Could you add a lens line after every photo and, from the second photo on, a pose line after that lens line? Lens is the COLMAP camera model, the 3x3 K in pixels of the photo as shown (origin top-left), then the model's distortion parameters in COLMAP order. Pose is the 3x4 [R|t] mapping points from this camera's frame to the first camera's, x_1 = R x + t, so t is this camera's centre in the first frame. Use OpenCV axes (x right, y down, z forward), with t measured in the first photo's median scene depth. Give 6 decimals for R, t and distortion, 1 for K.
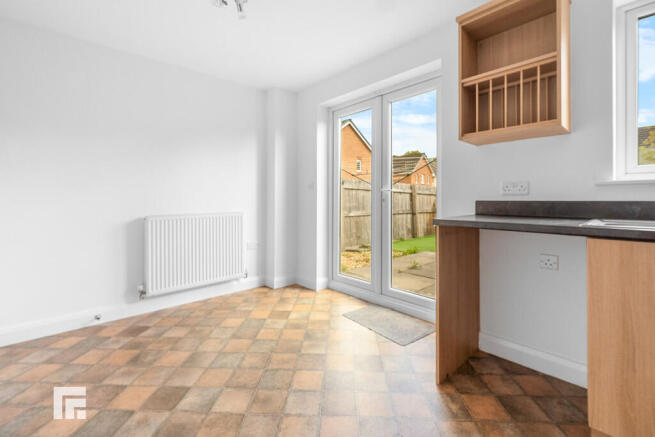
lens RADIAL K [[287.1, 0, 325.3], [0, 287.1, 194.7], [0, 0, 1]] dist [0.000328, 0.000290]
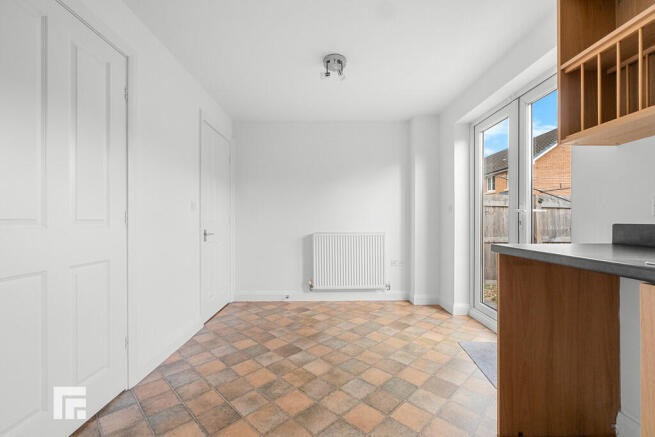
lens RADIAL K [[277.1, 0, 327.5], [0, 277.1, 218.5], [0, 0, 1]] dist [-0.001073, -0.000097]
pose [[0.744942, -0.006329, -0.667099, 0.386261], [0.012119, 0.999918, 0.004046, -0.003700], [0.667019, -0.011099, 0.744958, 0.025787]]
